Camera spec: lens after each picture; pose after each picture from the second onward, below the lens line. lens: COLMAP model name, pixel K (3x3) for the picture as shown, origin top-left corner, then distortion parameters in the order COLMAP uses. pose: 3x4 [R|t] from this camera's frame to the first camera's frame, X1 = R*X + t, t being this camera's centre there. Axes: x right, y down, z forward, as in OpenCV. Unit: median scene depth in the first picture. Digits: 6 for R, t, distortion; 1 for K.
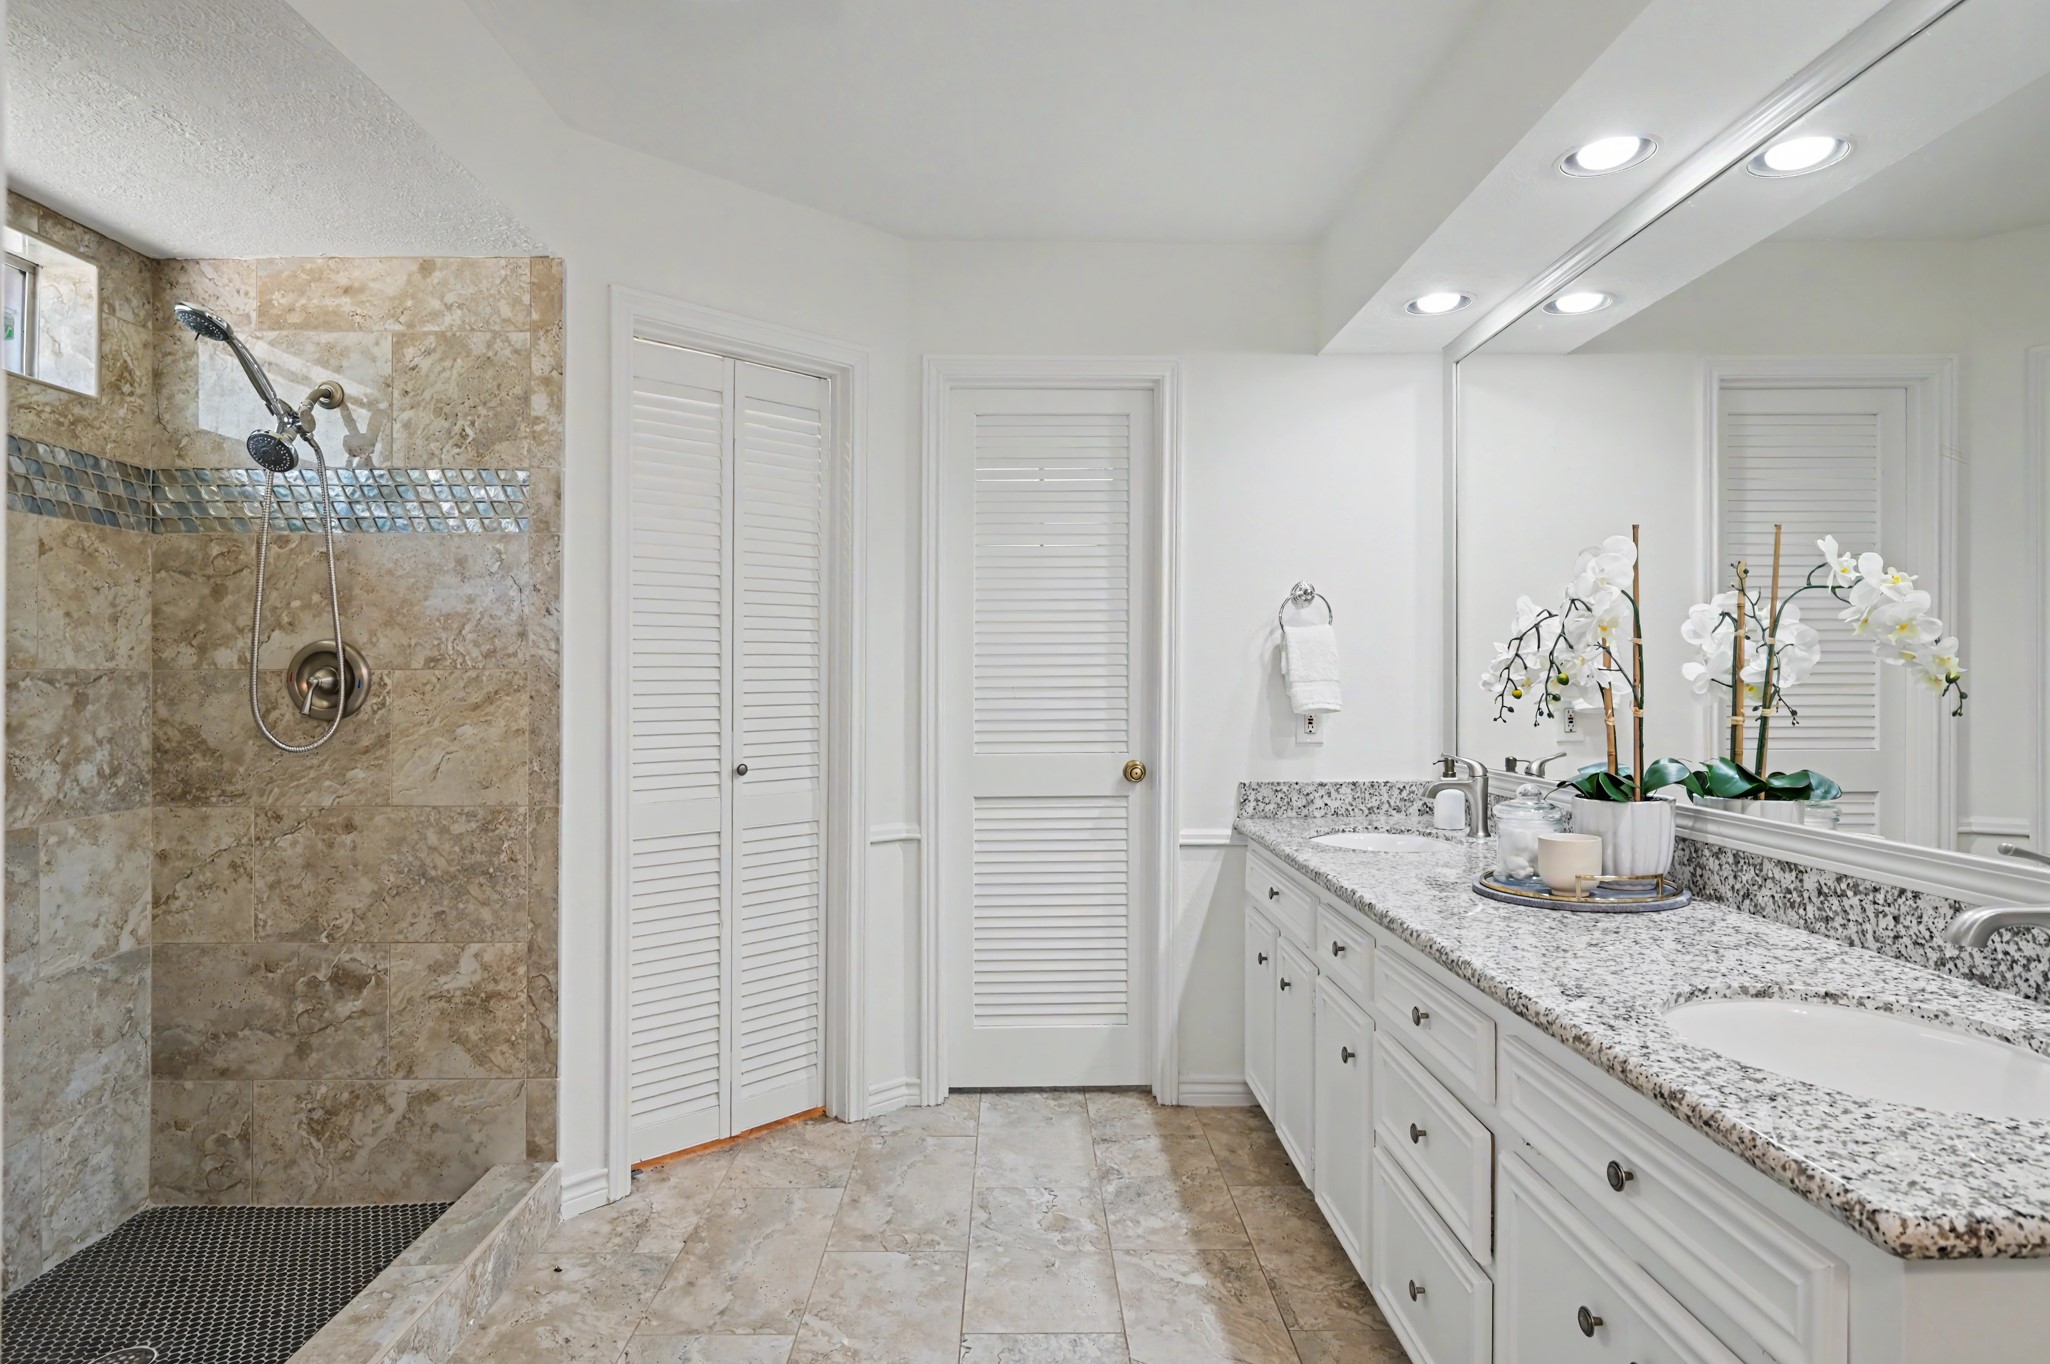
lens RADIAL K [[1129.1, 0, 1027.7], [0, 1129.1, 680.7], [0, 0, 1]] dist [0.013520, -0.004954]
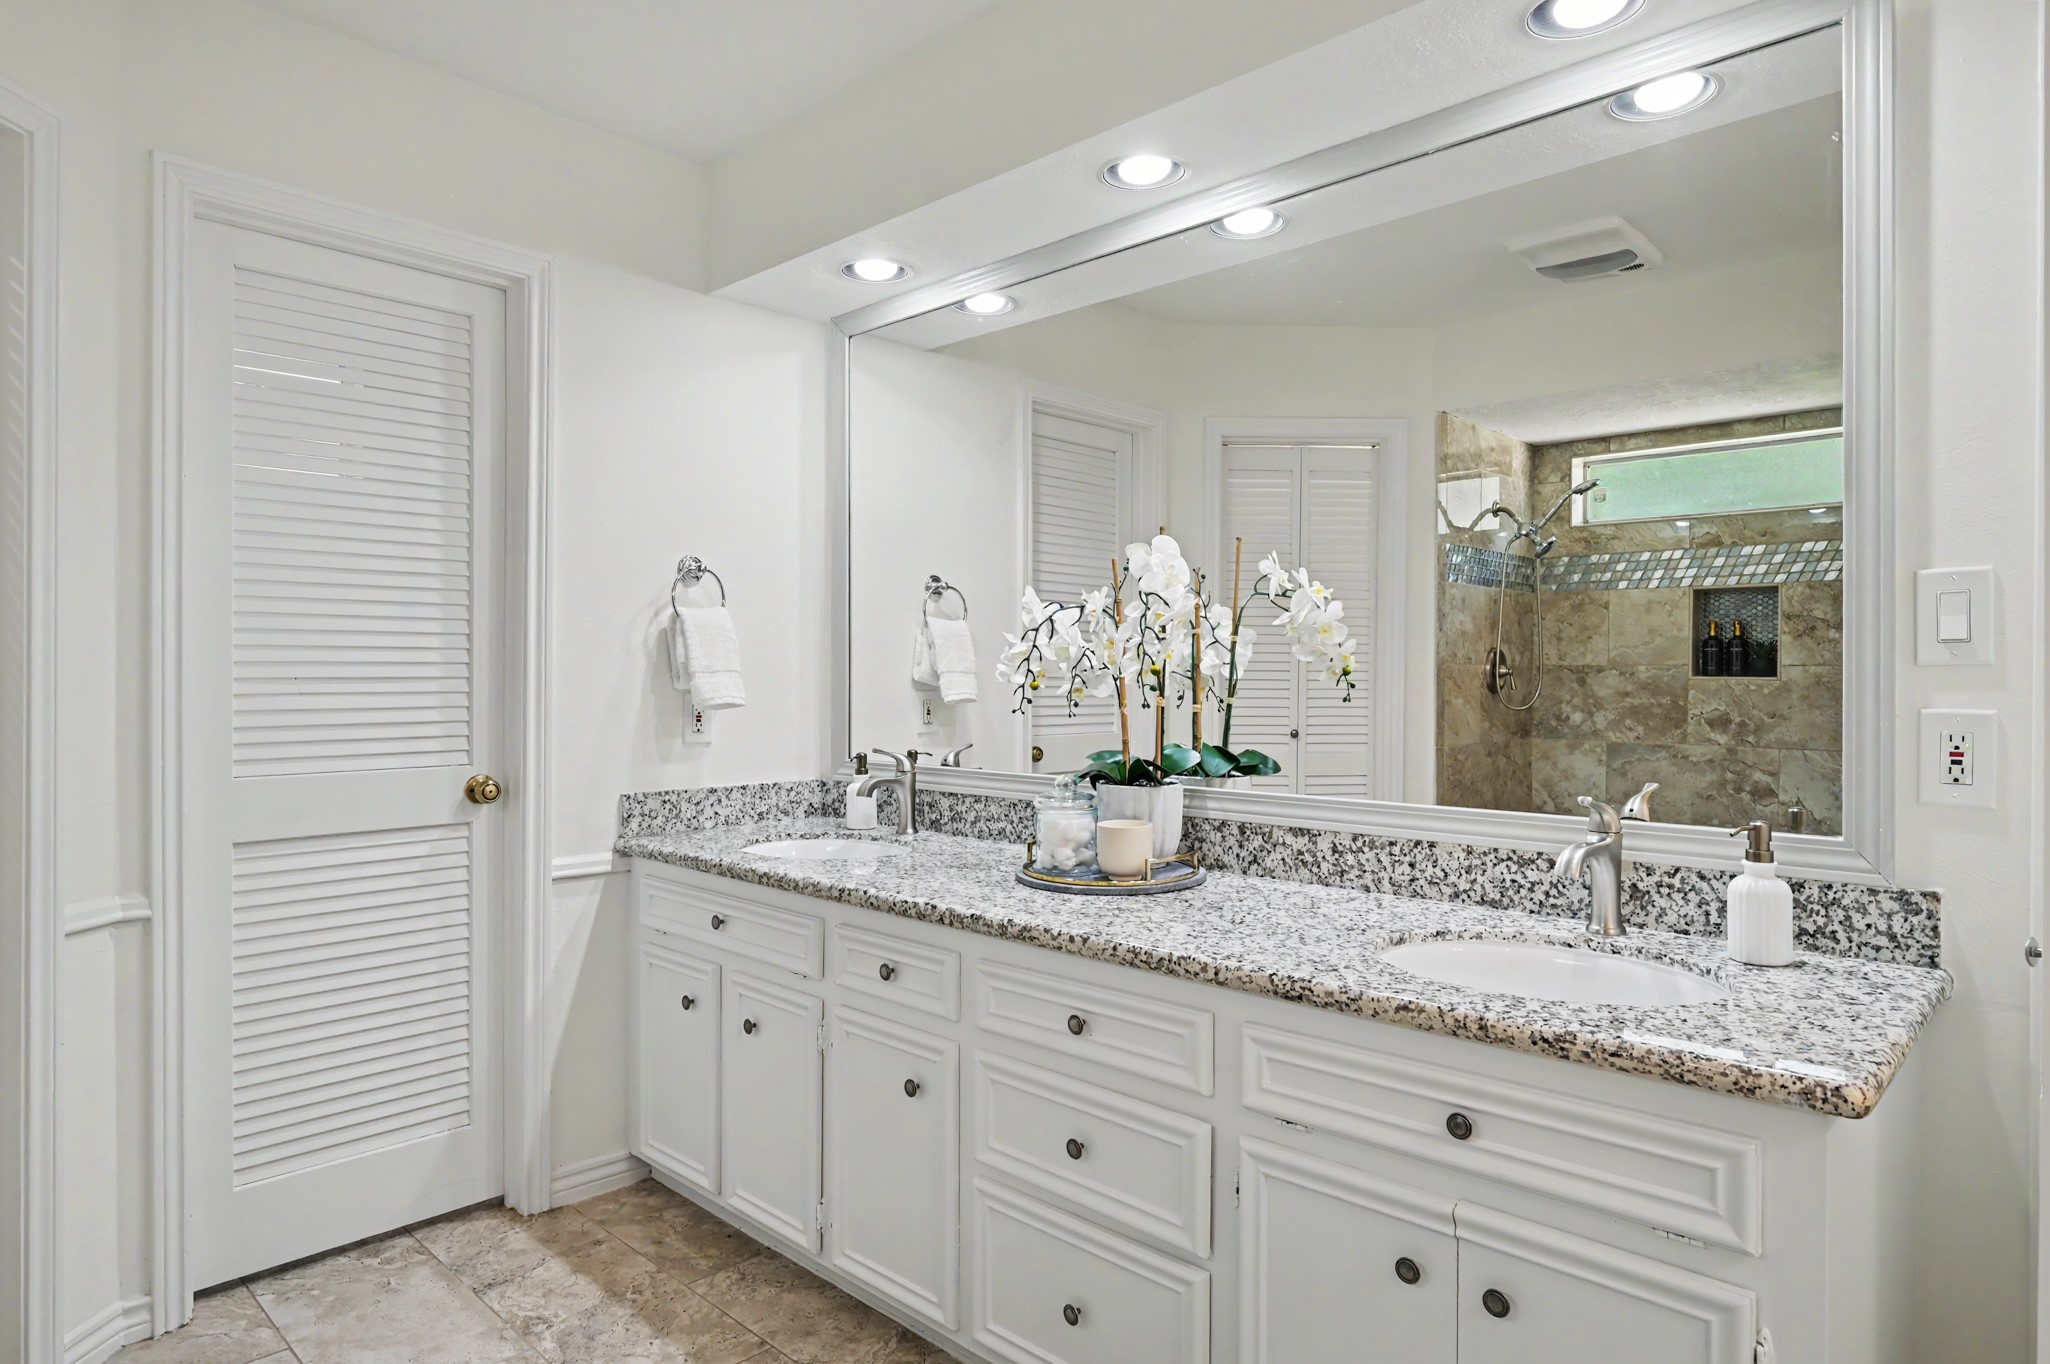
lens RADIAL K [[1190.9, 0, 1025.4], [0, 1190.9, 681.5], [0, 0, 1]] dist [-0.001671, -0.000786]
pose [[0.705469, 0.000588, 0.708741, -0.251234], [-0.005543, 0.999974, 0.004688, 0.002561], [-0.708720, -0.007236, 0.705453, 0.210241]]
